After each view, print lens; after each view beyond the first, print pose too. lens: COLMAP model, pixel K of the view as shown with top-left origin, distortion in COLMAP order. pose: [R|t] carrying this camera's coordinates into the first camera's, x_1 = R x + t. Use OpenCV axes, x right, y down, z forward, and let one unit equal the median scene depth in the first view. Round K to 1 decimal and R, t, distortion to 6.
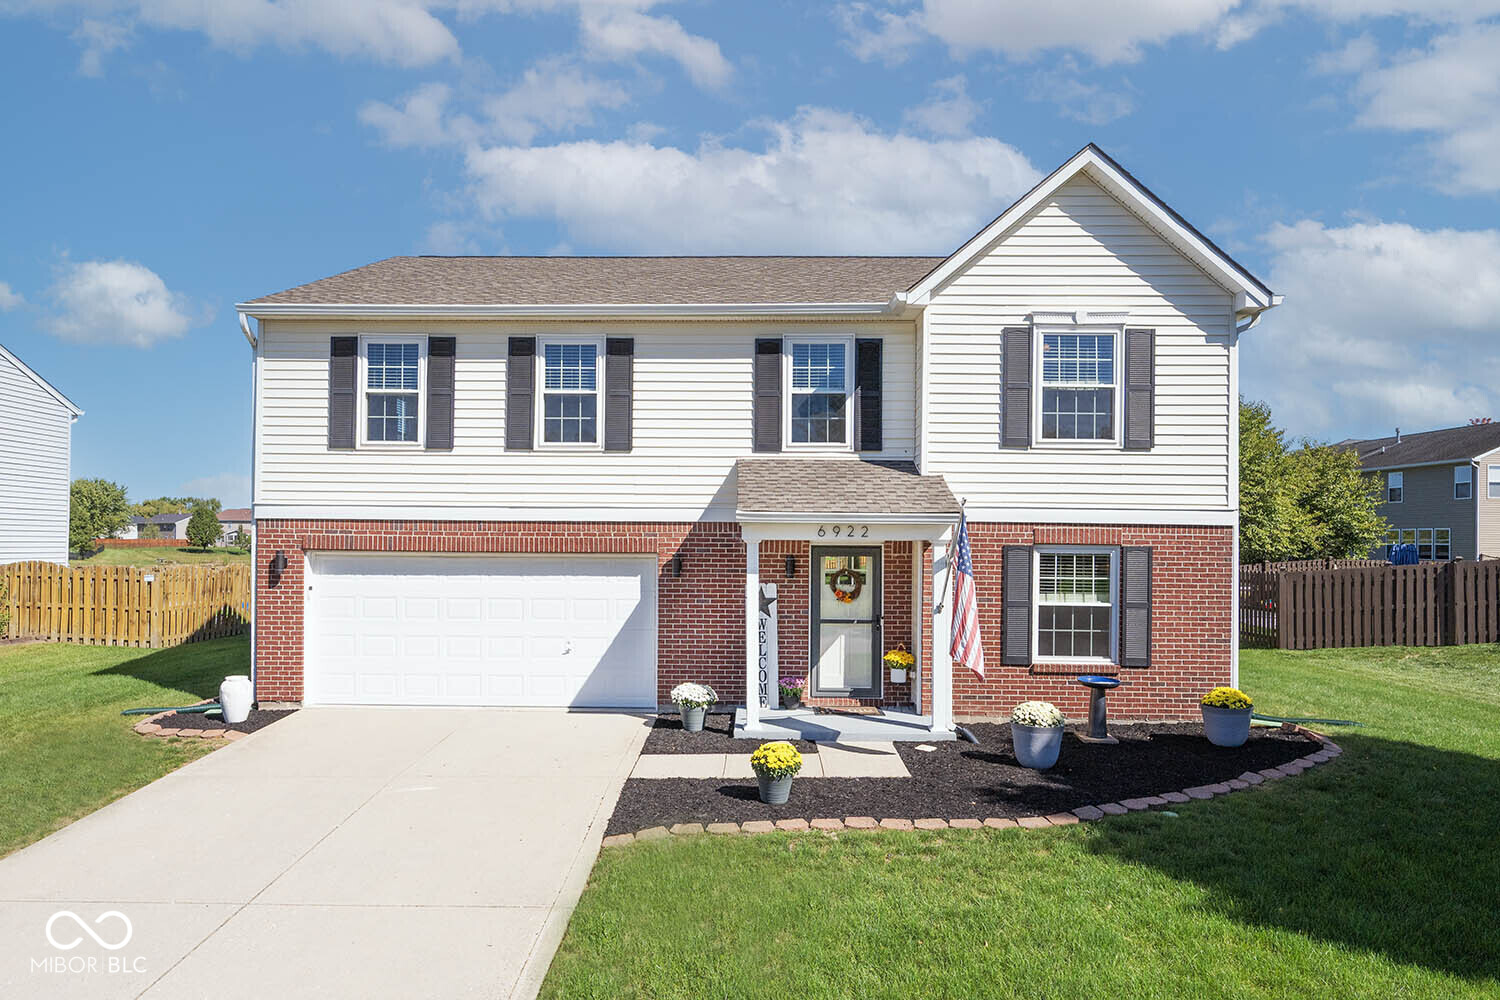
lens RADIAL K [[863.0, 0, 747.4], [0, 863.0, 511.7], [0, 0, 1]] dist [-0.009837, -0.001223]
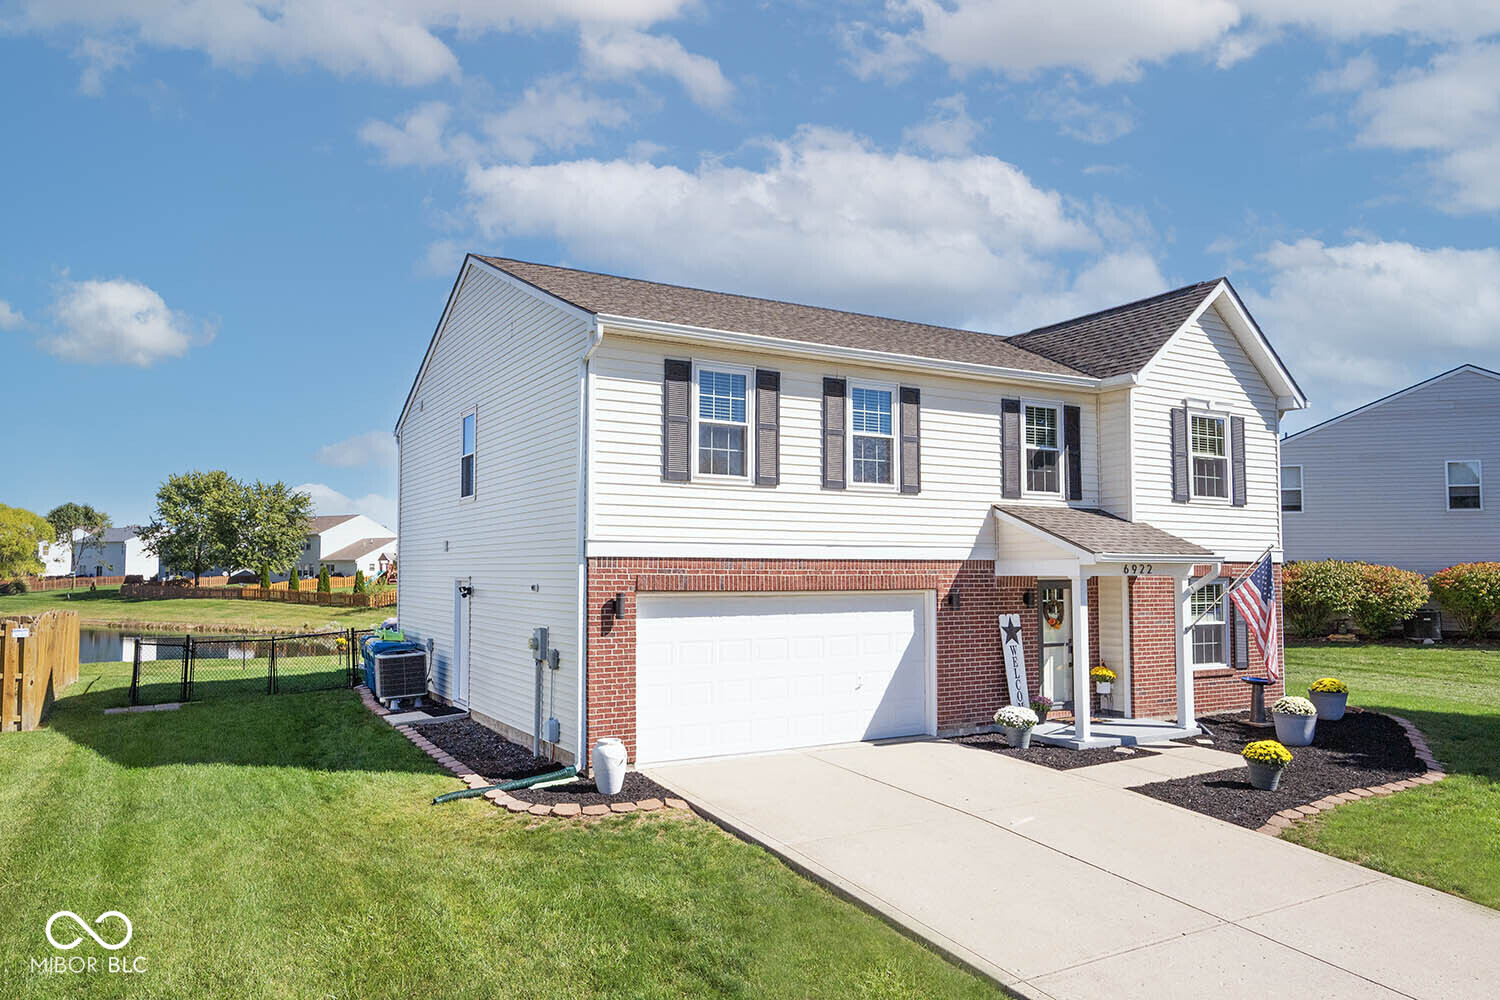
lens RADIAL K [[984.4, 0, 749.3], [0, 984.4, 499.0], [0, 0, 1]] dist [0.012130, 0.004671]
pose [[0.863286, 0.029873, 0.503831, -0.931042], [-0.010143, 0.999072, -0.041857, -0.010271], [-0.504613, 0.031024, 0.862788, 0.052306]]
